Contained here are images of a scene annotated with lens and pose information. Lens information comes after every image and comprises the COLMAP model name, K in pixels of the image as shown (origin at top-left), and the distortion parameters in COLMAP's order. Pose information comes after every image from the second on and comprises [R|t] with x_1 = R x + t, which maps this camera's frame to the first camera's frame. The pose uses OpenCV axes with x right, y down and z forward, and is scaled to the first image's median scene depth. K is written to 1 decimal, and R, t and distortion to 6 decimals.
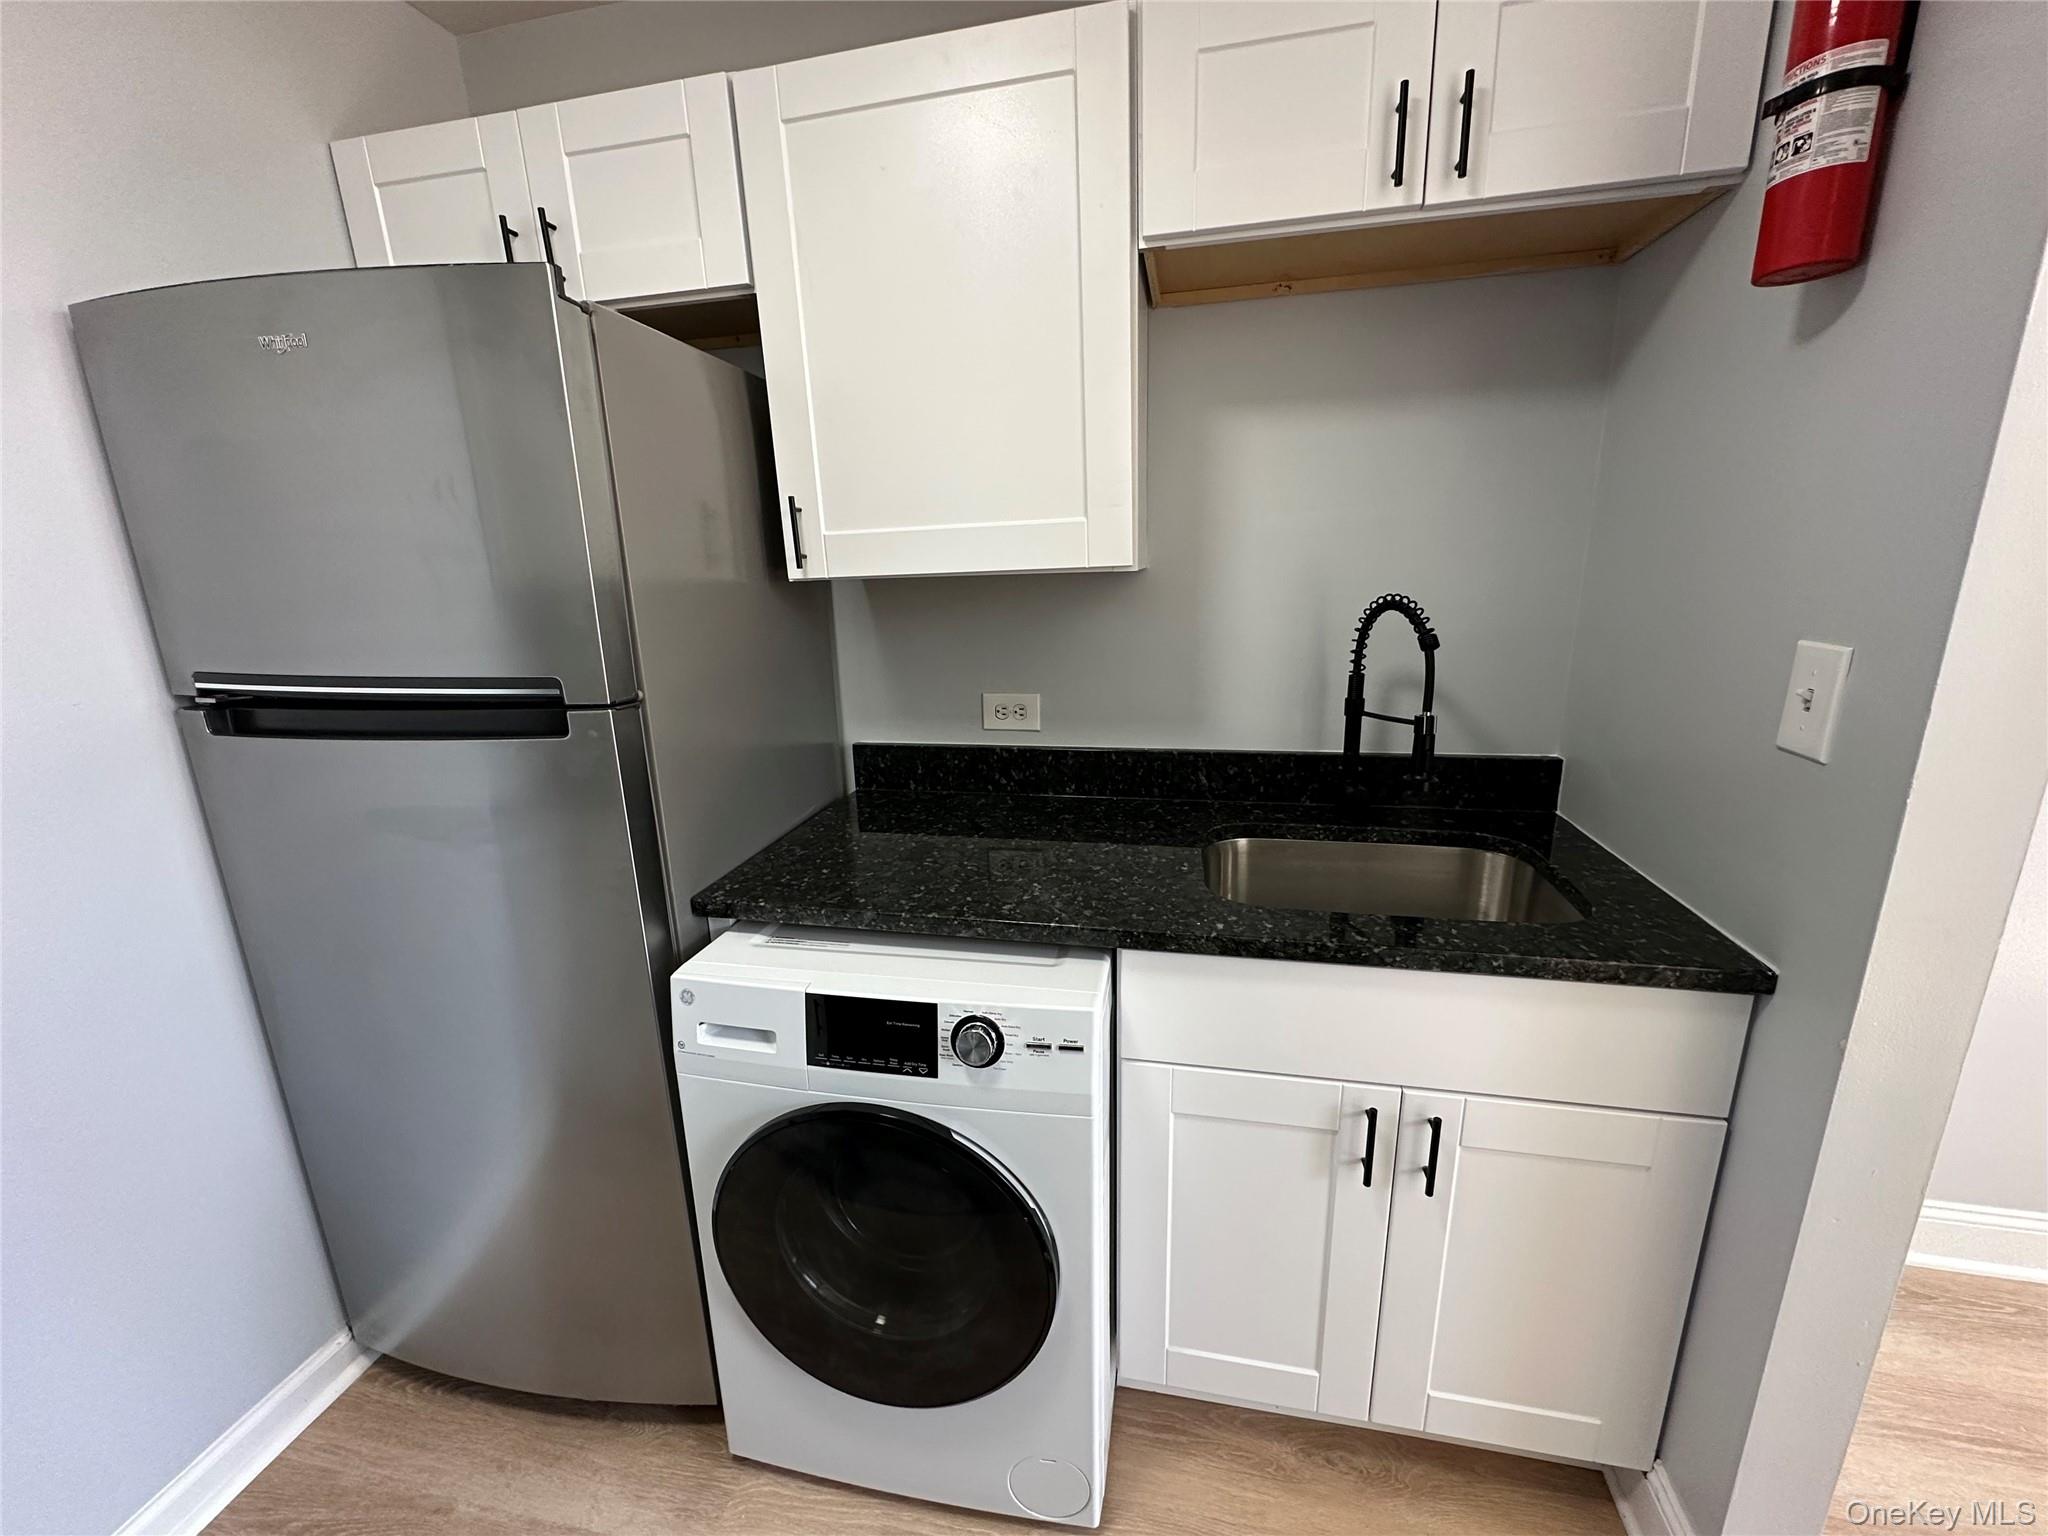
lens RADIAL K [[816.5, 0, 1024.0], [0, 816.5, 768.0], [0, 0, 1]] dist [-0.000613, 0.000186]
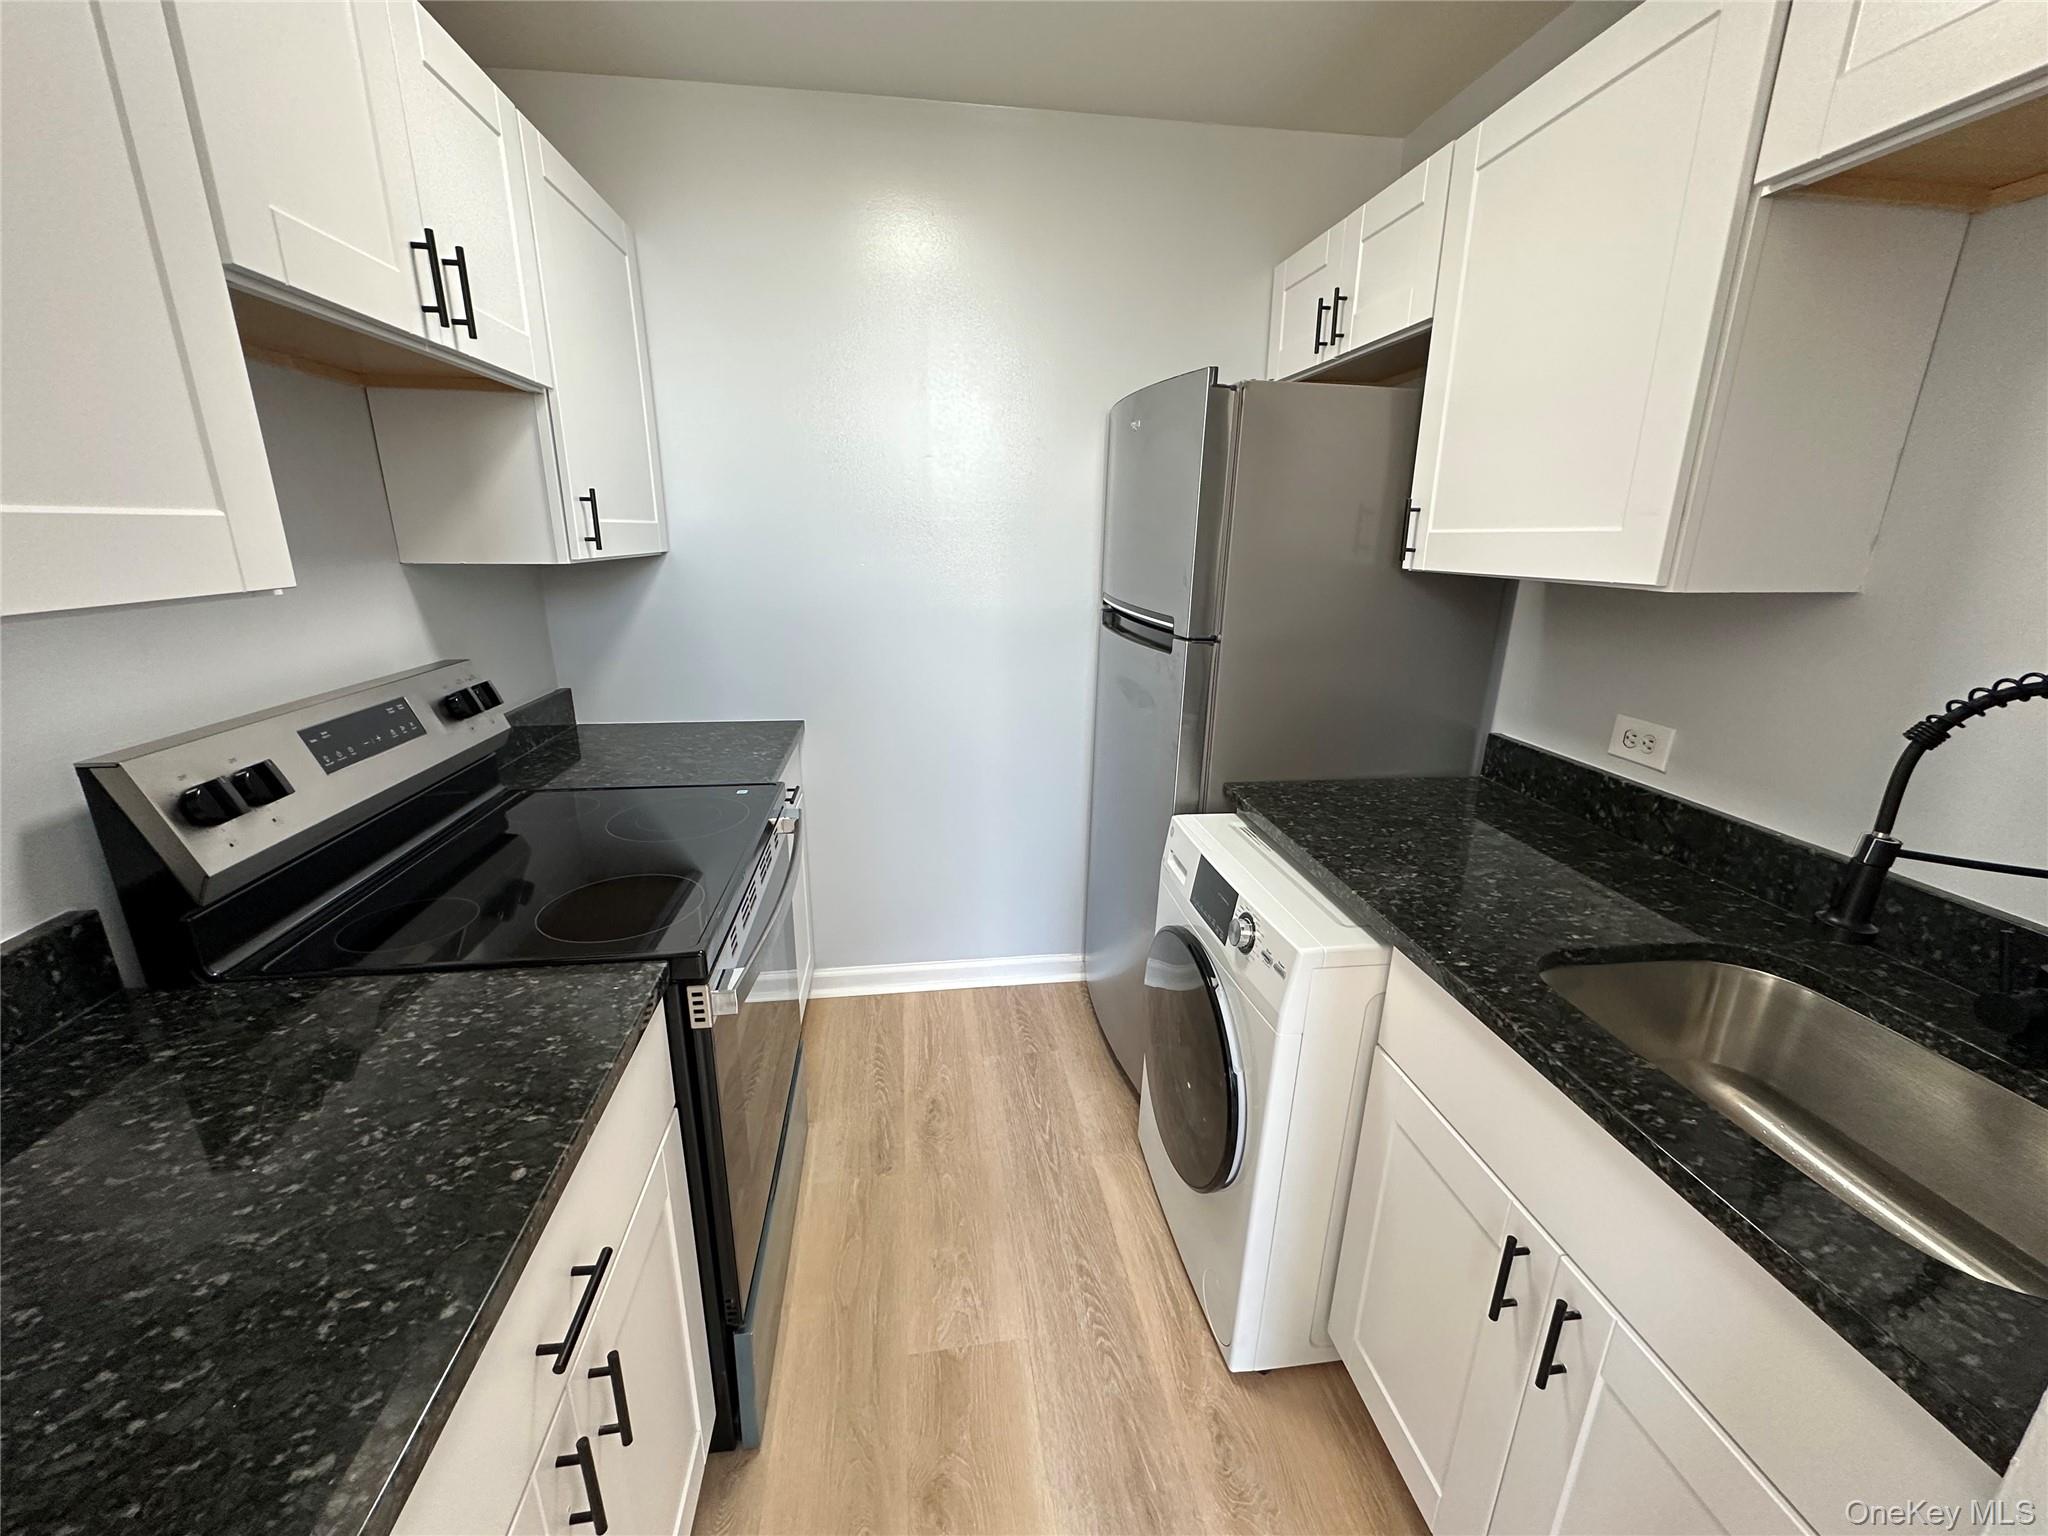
lens RADIAL K [[816.5, 0, 1024.0], [0, 816.5, 768.0], [0, 0, 1]] dist [-0.000613, 0.000186]
pose [[0.339588, 0.299477, -0.891624, 0.678568], [-0.255745, 0.941642, 0.218873, -0.081443], [0.905138, 0.153702, 0.396360, 0.091112]]
